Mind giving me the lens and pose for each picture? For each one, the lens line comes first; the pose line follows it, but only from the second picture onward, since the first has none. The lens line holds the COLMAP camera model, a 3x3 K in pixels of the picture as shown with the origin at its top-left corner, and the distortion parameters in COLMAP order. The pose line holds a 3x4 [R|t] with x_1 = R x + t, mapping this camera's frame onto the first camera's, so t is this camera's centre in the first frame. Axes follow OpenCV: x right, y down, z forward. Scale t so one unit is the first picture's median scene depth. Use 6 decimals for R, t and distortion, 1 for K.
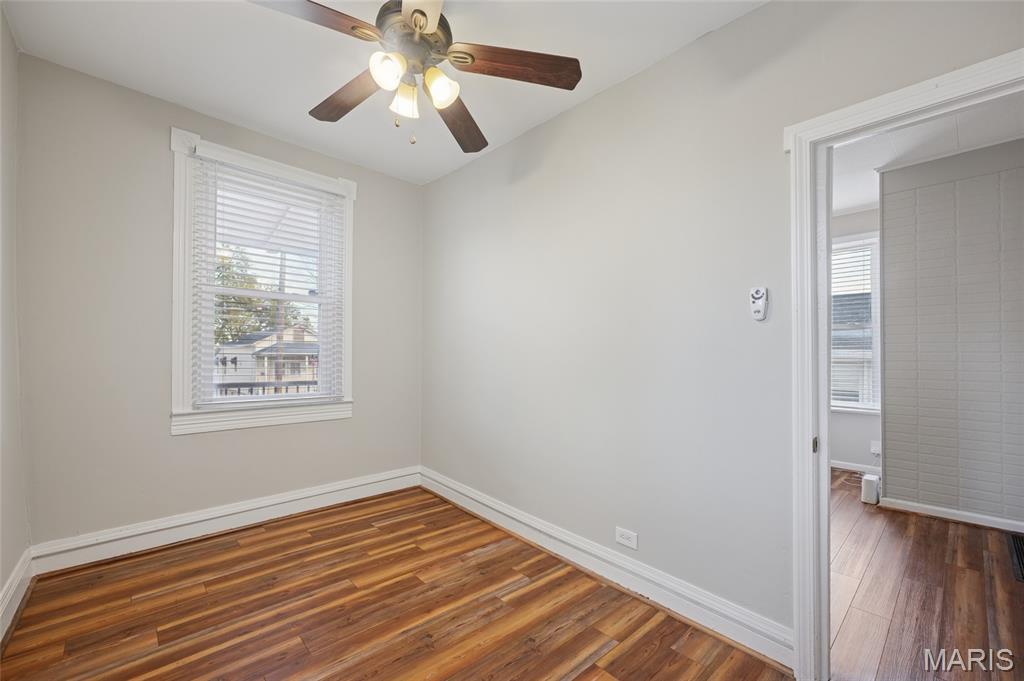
lens RADIAL K [[418.4, 0, 510.0], [0, 418.4, 345.2], [0, 0, 1]] dist [0.003123, 0.000419]
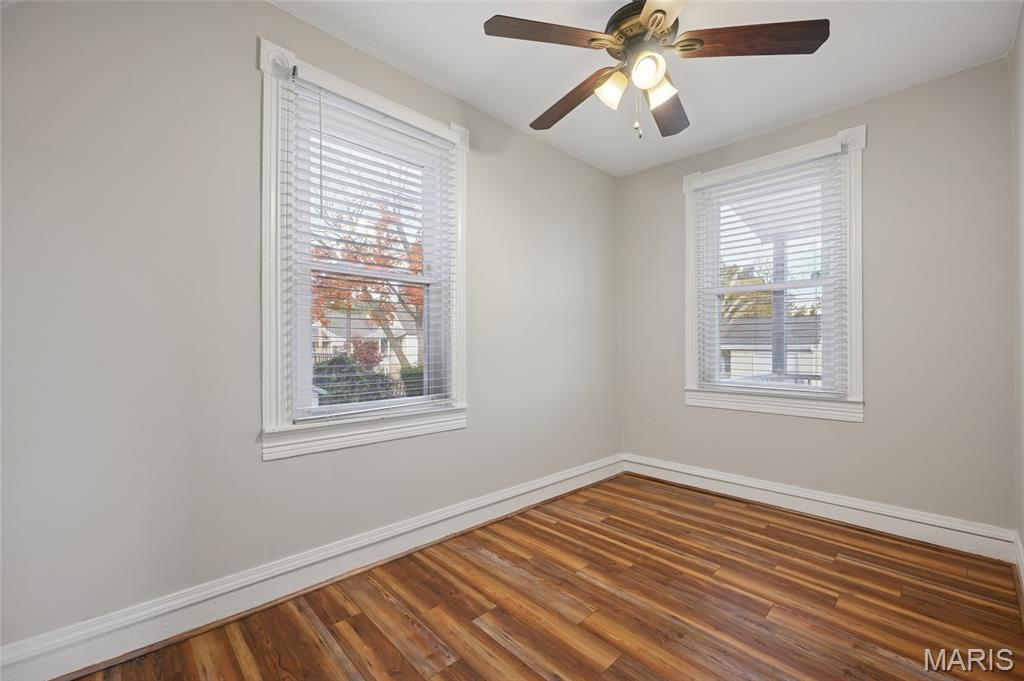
lens RADIAL K [[418.4, 0, 519.7], [0, 418.4, 342.5], [0, 0, 1]] dist [0.003123, 0.000419]
pose [[0.033477, -0.019262, -0.999254, 0.543828], [0.022722, 0.999571, -0.018507, 0.028660], [0.999181, -0.022085, 0.033900, 0.444906]]
